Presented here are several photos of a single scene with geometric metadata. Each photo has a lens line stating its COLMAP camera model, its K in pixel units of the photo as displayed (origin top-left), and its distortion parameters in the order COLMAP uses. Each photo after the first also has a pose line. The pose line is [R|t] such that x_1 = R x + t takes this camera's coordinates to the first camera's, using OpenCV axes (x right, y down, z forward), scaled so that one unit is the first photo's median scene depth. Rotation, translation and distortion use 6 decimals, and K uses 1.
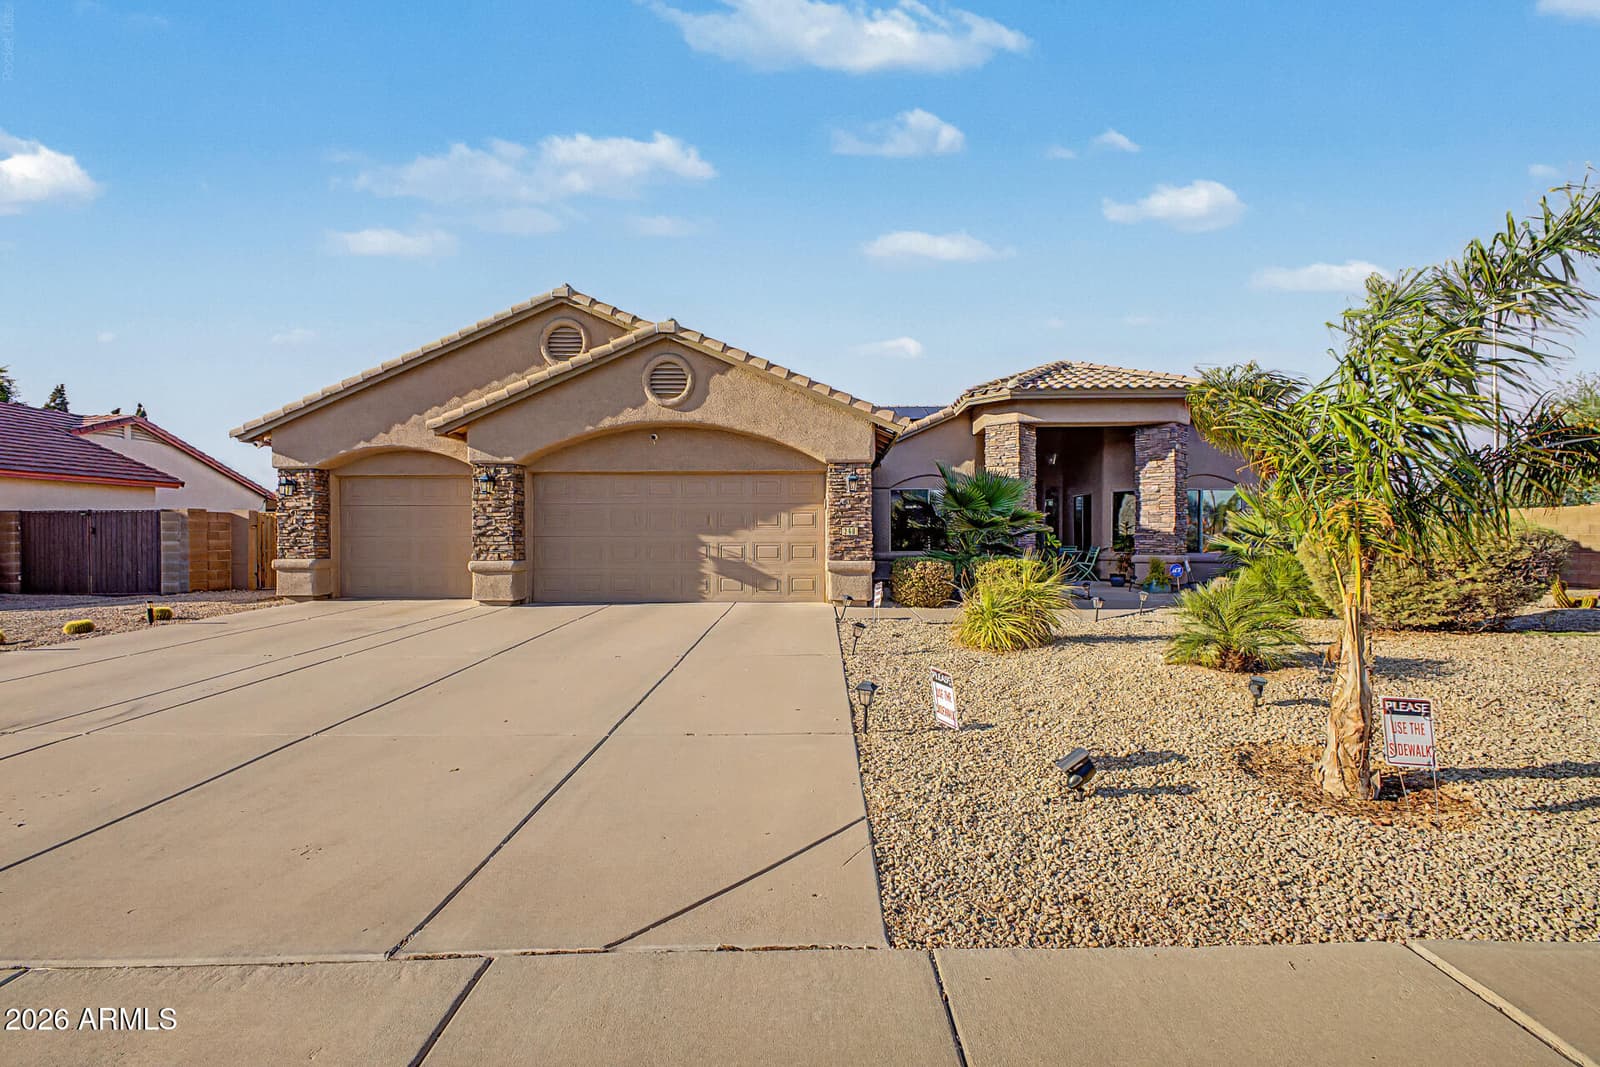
lens RADIAL K [[647.6, 0, 808.6], [0, 647.6, 527.8], [0, 0, 1]] dist [0.025136, 0.000007]
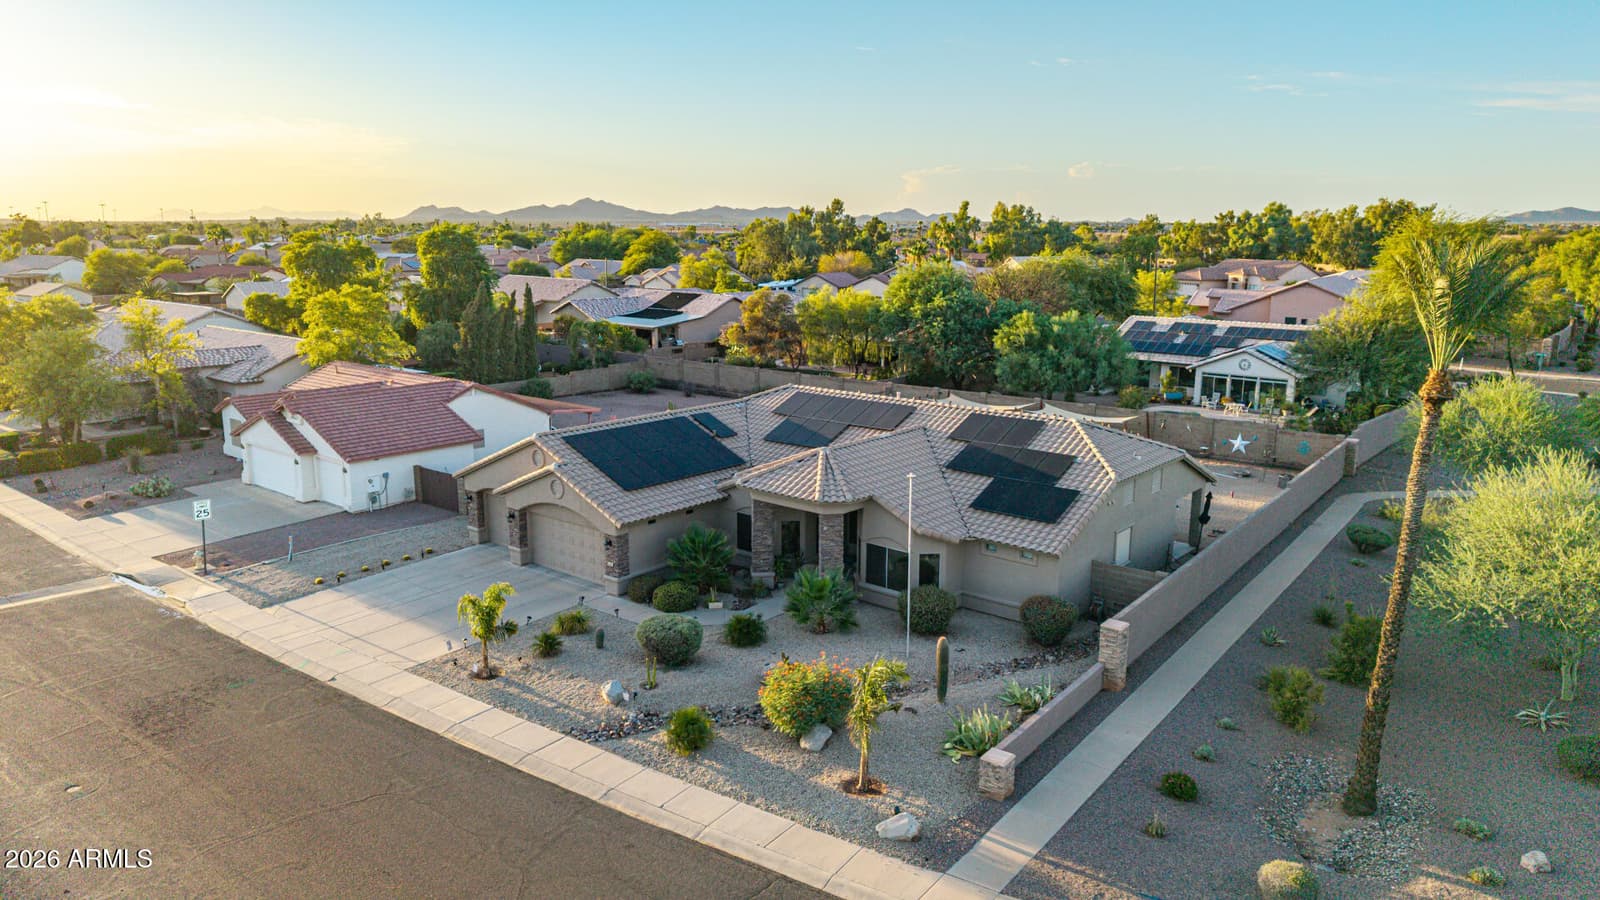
lens RADIAL K [[1061.8, 0, 792.3], [0, 1061.8, 445.2], [0, 0, 1]] dist [0.040797, -0.041809]
pose [[0.797900, 0.125000, -0.589687, 2.526350], [-0.003655, 0.979248, 0.202632, -1.082180], [0.602779, -0.159525, 0.781799, -1.371463]]
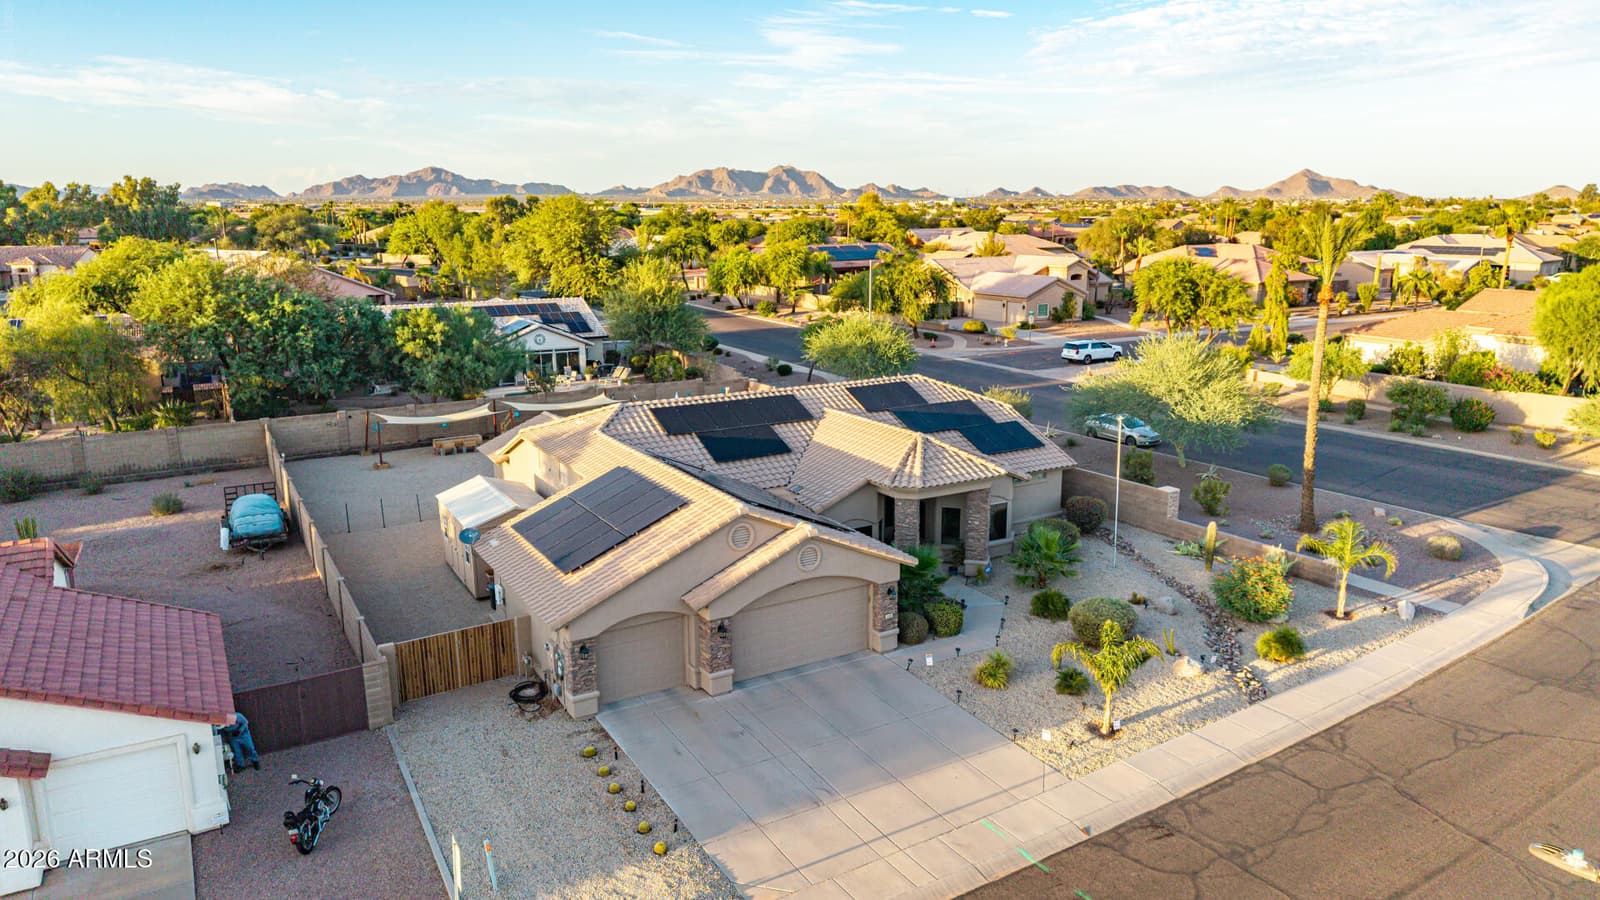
lens RADIAL K [[1061.8, 0, 801.9], [0, 1061.8, 442.8], [0, 0, 1]] dist [0.040797, -0.041809]
pose [[0.842429, -0.118564, 0.525600, -1.642969], [0.000778, 0.975755, 0.218862, -1.115007], [-0.538807, -0.183967, 0.822097, -1.287857]]
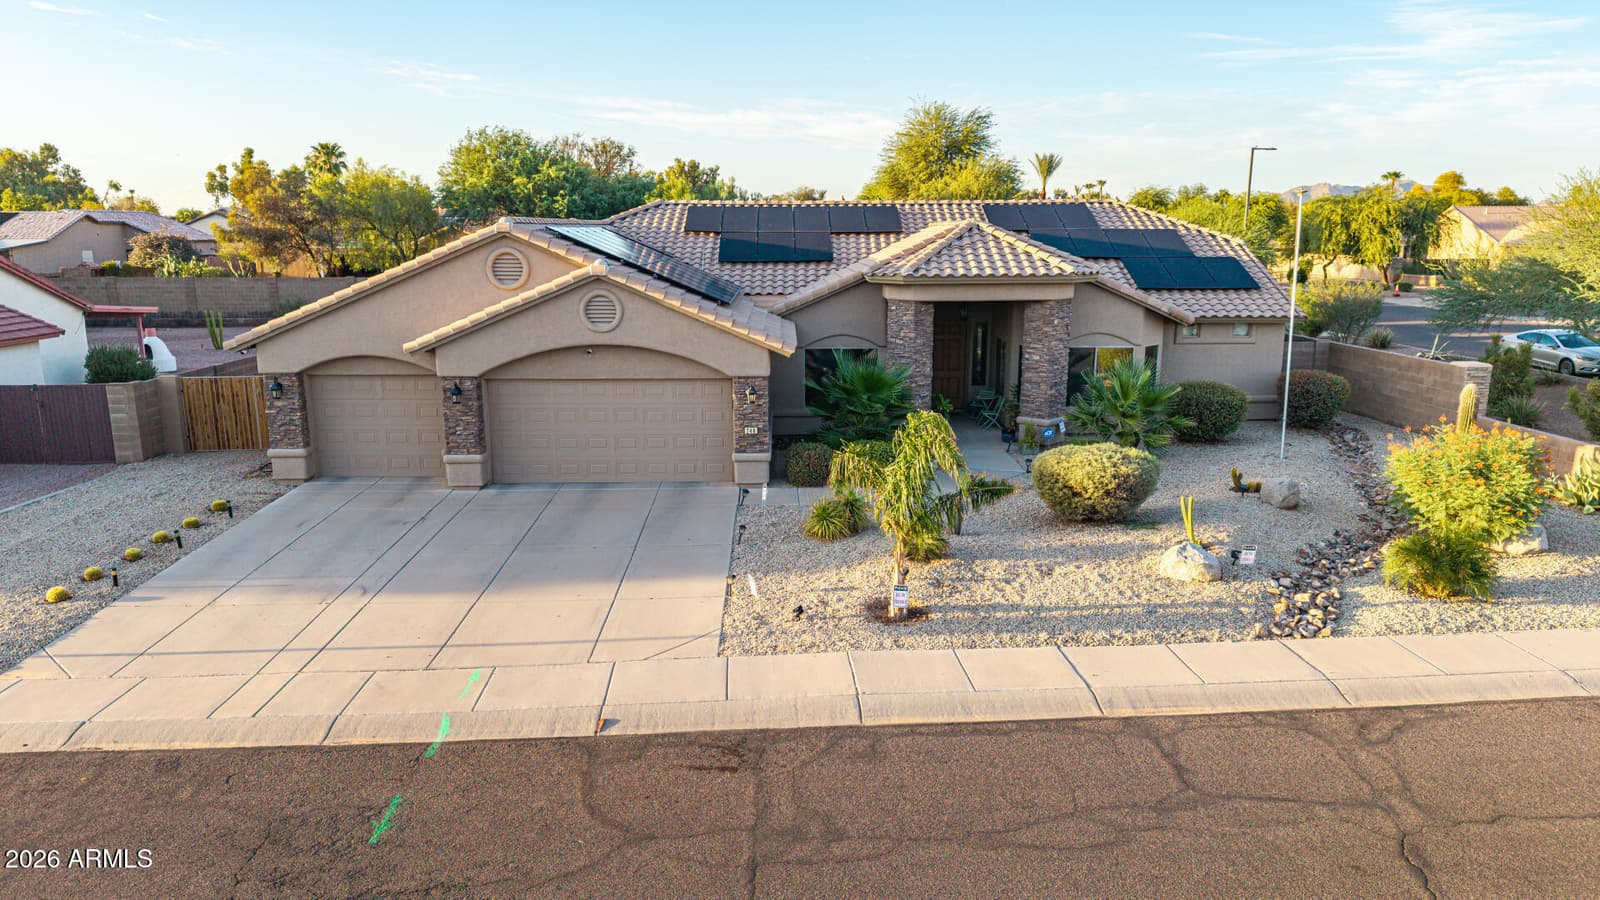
lens RADIAL K [[1061.8, 0, 804.2], [0, 1061.8, 450.4], [0, 0, 1]] dist [0.040797, -0.041809]
pose [[0.998047, -0.011756, 0.061354, 0.035982], [-0.001546, 0.977184, 0.212388, -0.369159], [-0.062451, -0.212068, 0.975257, -0.966514]]
